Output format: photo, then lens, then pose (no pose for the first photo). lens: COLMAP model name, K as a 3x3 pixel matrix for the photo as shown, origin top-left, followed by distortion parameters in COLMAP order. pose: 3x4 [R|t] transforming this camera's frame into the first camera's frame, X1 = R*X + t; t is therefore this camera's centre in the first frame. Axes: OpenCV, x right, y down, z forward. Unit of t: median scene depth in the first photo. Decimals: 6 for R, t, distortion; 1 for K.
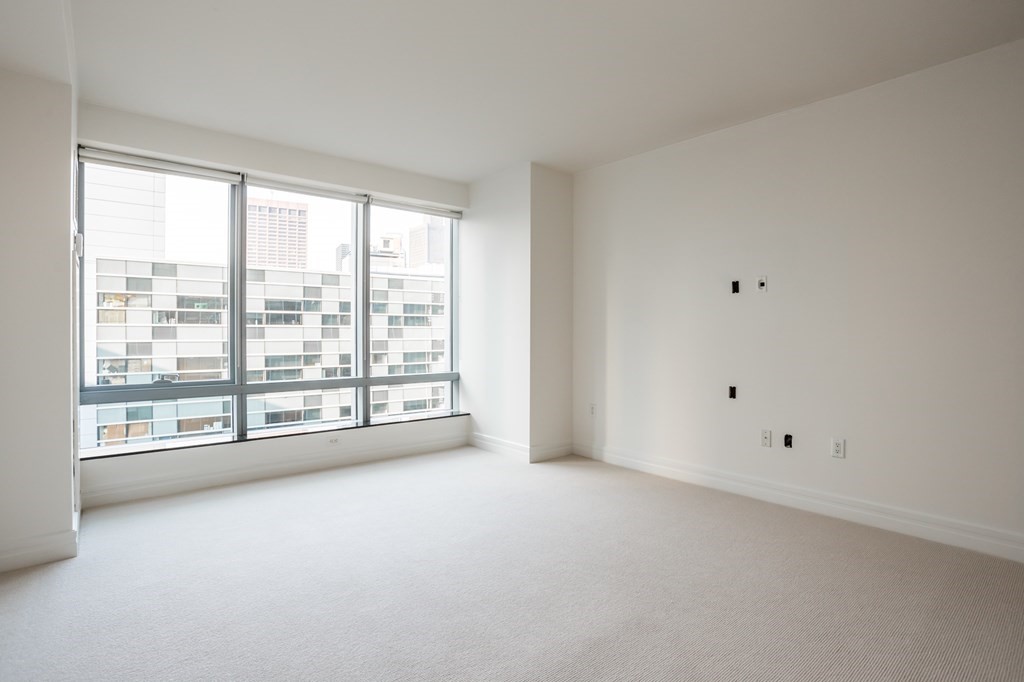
lens RADIAL K [[503.4, 0, 483.7], [0, 503.4, 330.6], [0, 0, 1]] dist [-0.050932, 0.015801]
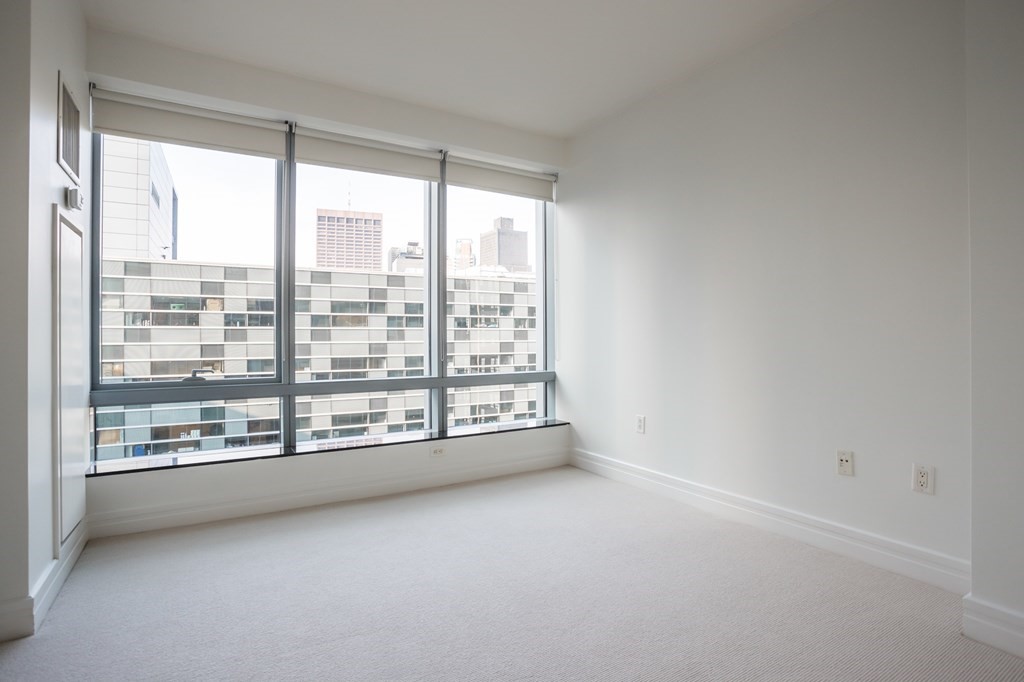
lens RADIAL K [[503.4, 0, 522.3], [0, 503.4, 334.0], [0, 0, 1]] dist [-0.050932, 0.015801]
pose [[0.991499, -0.002712, -0.130089, 0.224509], [0.003084, 0.999992, 0.002658, 0.001637], [0.130081, -0.003037, 0.991499, 0.169166]]
